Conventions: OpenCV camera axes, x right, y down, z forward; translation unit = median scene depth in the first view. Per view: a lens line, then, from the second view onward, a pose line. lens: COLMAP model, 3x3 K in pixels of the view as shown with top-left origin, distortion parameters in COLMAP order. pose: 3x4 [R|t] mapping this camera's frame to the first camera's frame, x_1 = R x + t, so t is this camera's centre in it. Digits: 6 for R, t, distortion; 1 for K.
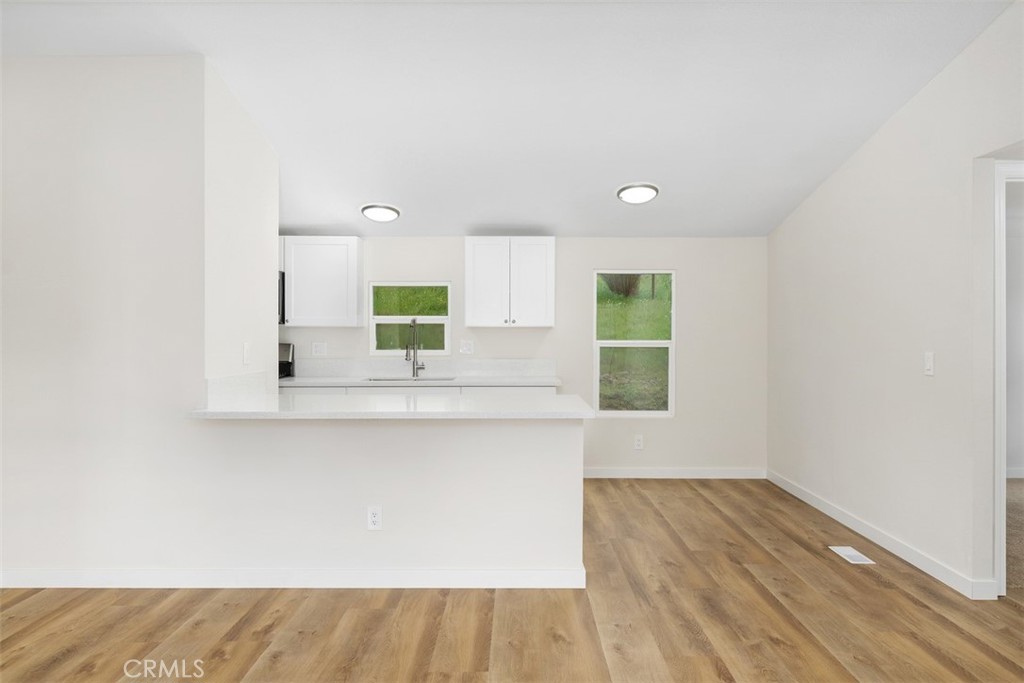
lens RADIAL K [[665.5, 0, 512.0], [0, 665.5, 341.5], [0, 0, 1]] dist [-0.001847, -0.000571]
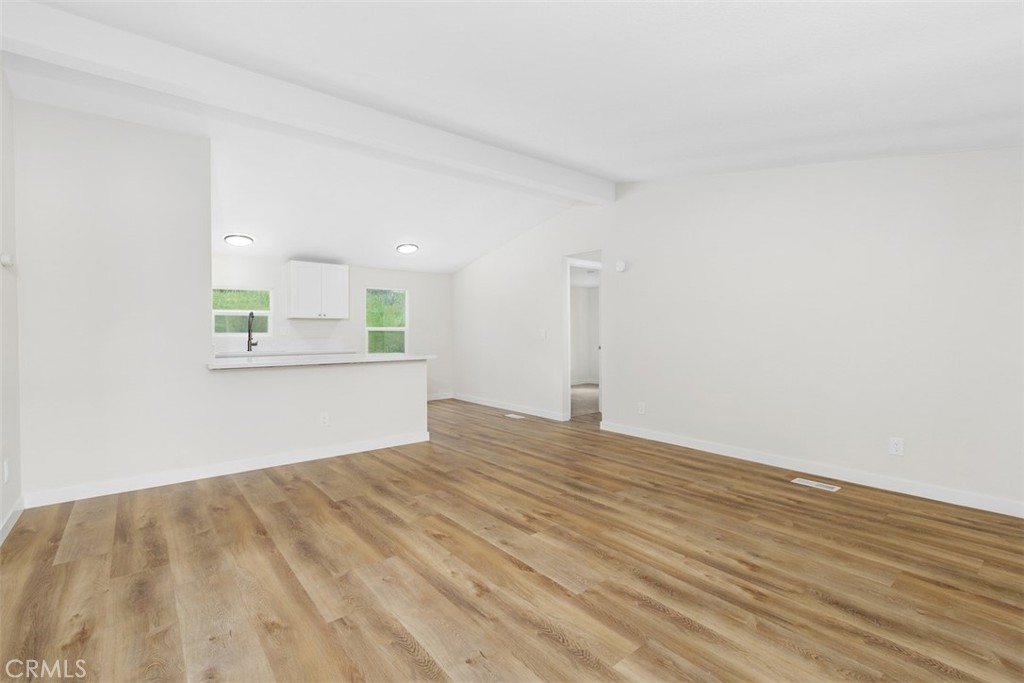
lens RADIAL K [[462.2, 0, 509.8], [0, 462.2, 335.0], [0, 0, 1]] dist [0.000226, 0.000084]
pose [[0.776513, -0.004711, 0.630083, -0.629335], [0.008432, 0.999960, -0.002916, 0.046310], [-0.630045, 0.007578, 0.776522, -0.302948]]
